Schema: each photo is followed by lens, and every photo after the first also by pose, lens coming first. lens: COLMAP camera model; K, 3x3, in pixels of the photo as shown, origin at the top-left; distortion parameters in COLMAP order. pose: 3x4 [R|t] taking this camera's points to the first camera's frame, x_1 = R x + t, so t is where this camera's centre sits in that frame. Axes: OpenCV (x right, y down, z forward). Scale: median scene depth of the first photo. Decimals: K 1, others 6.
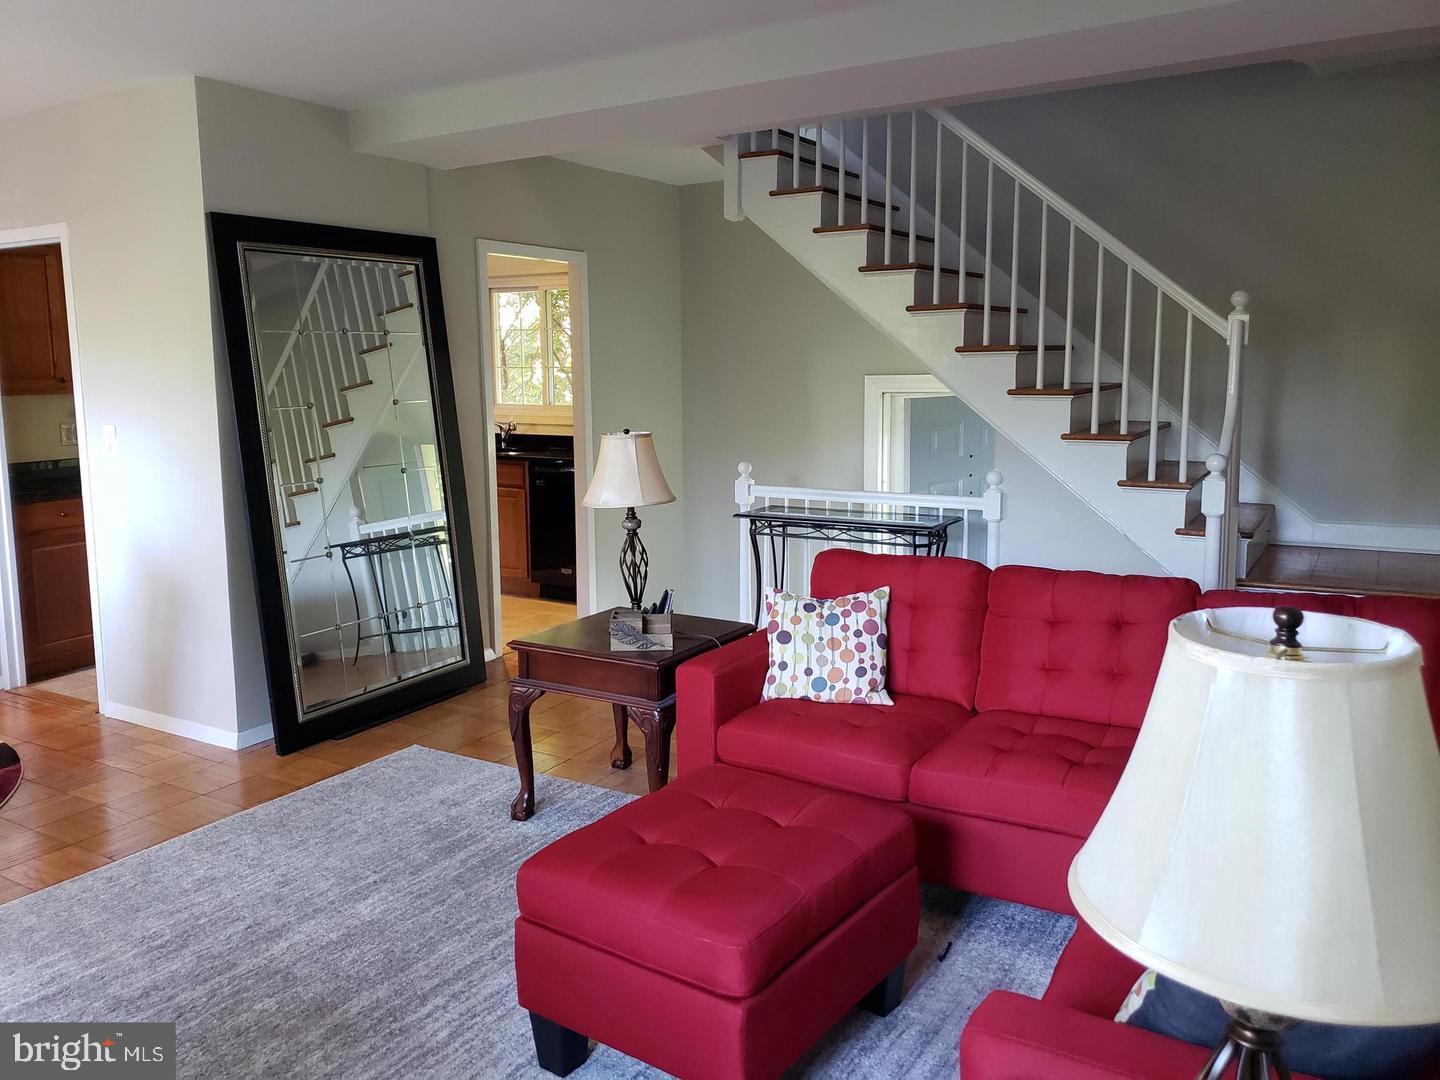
lens RADIAL K [[1101.2, 0, 715.1], [0, 1101.2, 537.1], [0, 0, 1]] dist [0.043786, -0.046842]
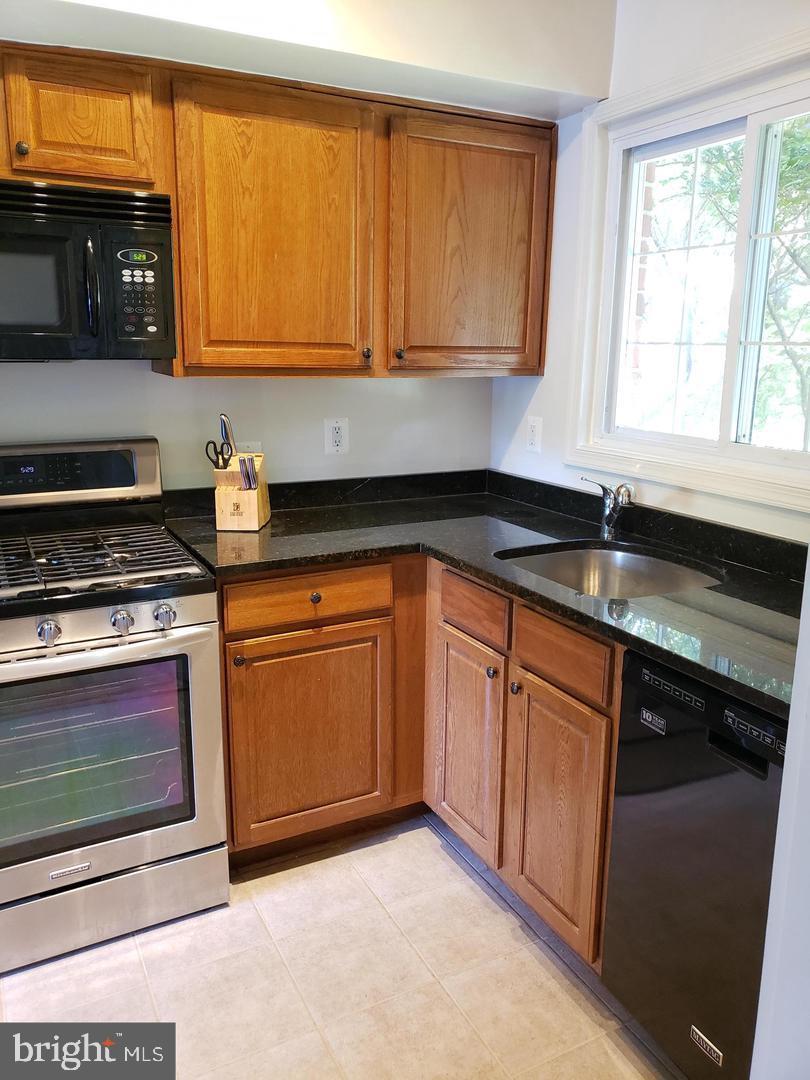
lens RADIAL K [[825.9, 0, 409.0], [0, 825.9, 536.9], [0, 0, 1]] dist [0.043786, -0.046842]
pose [[0.853204, 0.138035, -0.502980, -0.106083], [-0.098347, 0.989623, 0.104762, -0.116849], [0.512221, -0.039917, 0.857926, 0.757093]]
